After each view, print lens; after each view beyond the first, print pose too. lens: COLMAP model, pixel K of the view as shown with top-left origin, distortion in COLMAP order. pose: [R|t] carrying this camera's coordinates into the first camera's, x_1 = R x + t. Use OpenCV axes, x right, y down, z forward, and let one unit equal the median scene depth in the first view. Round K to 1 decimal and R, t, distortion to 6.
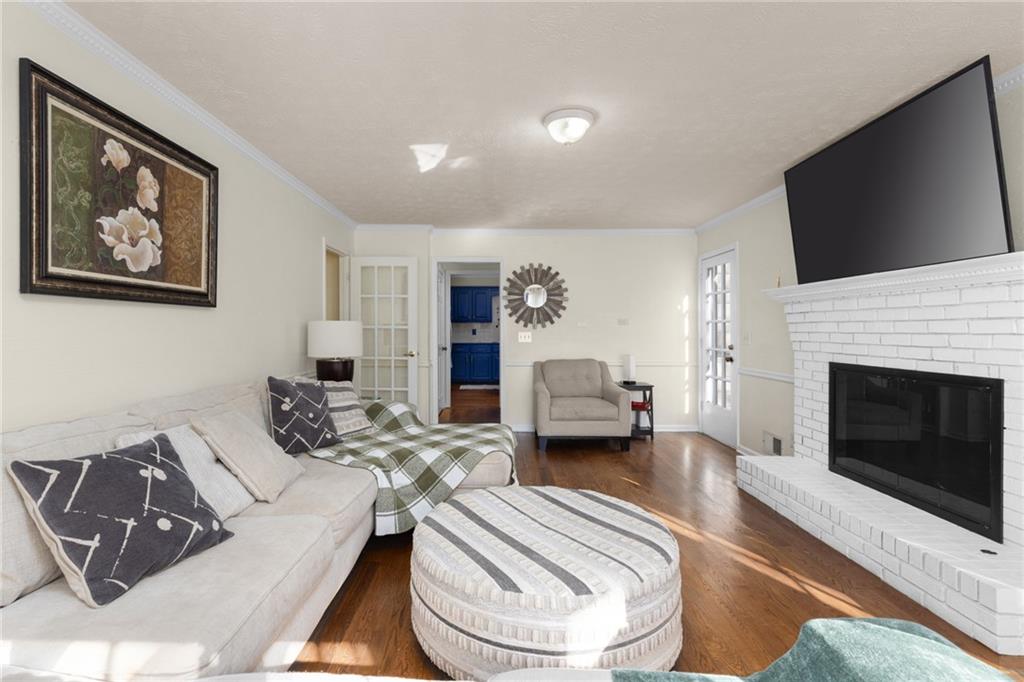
lens RADIAL K [[473.8, 0, 510.2], [0, 473.8, 335.1], [0, 0, 1]] dist [0.000858, 0.000818]
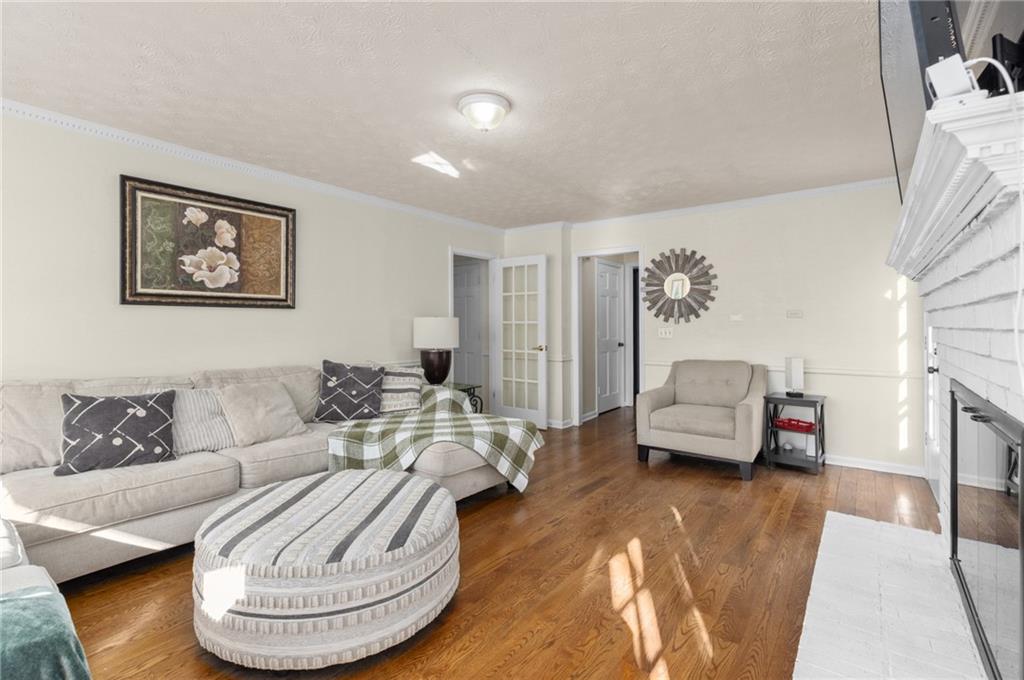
lens RADIAL K [[473.8, 0, 515.2], [0, 473.8, 329.5], [0, 0, 1]] dist [0.000858, 0.000818]
pose [[0.798585, 0.003760, -0.601871, 0.792581], [-0.005487, 0.999984, -0.001033, 0.000302], [0.601857, 0.004127, 0.798593, 0.291498]]
